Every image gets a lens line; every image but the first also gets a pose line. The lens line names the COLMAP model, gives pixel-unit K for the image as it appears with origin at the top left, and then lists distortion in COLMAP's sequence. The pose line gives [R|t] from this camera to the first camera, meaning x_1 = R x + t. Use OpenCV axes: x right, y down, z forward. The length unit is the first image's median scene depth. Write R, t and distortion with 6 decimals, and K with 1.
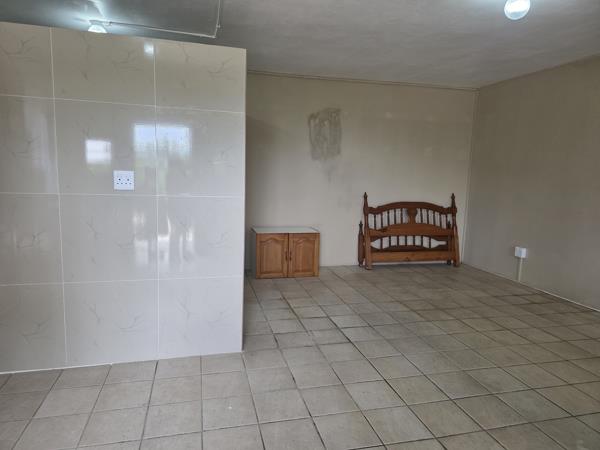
lens RADIAL K [[394.9, 0, 300.0], [0, 394.9, 225.0], [0, 0, 1]] dist [0.071219, -0.065127]
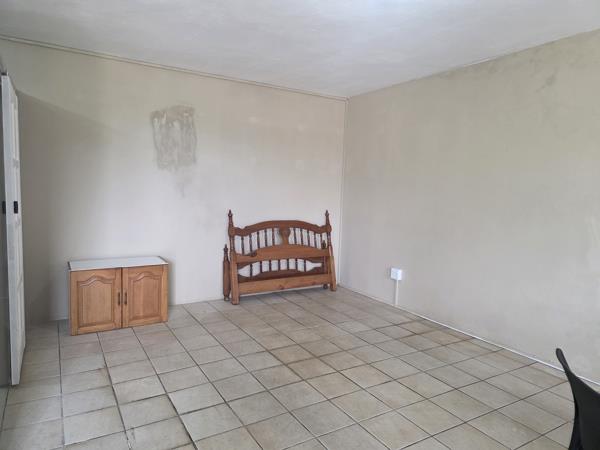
lens RADIAL K [[394.9, 0, 300.0], [0, 394.9, 225.0], [0, 0, 1]] dist [0.071219, -0.065127]
pose [[0.955745, -0.021443, 0.293413, 0.068679], [0.030661, 0.999169, -0.026853, -0.027452], [-0.292593, 0.034661, 0.955609, 0.181749]]
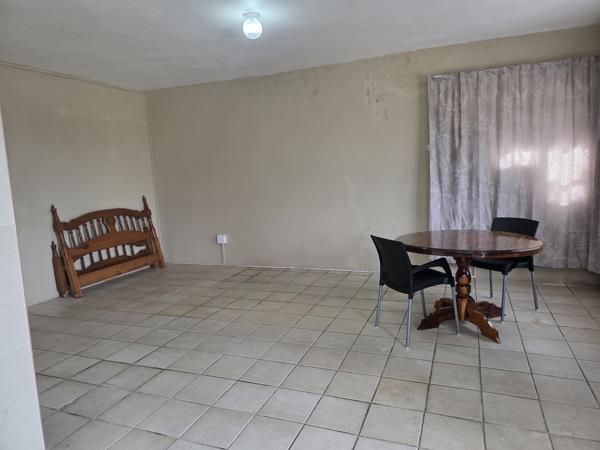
lens RADIAL K [[394.9, 0, 300.0], [0, 394.9, 225.0], [0, 0, 1]] dist [0.071219, -0.065127]
pose [[0.591281, -0.166619, 0.789066, -0.207787], [0.175576, 0.981551, 0.075698, -0.018690], [-0.787121, 0.093782, 0.609627, 0.124580]]
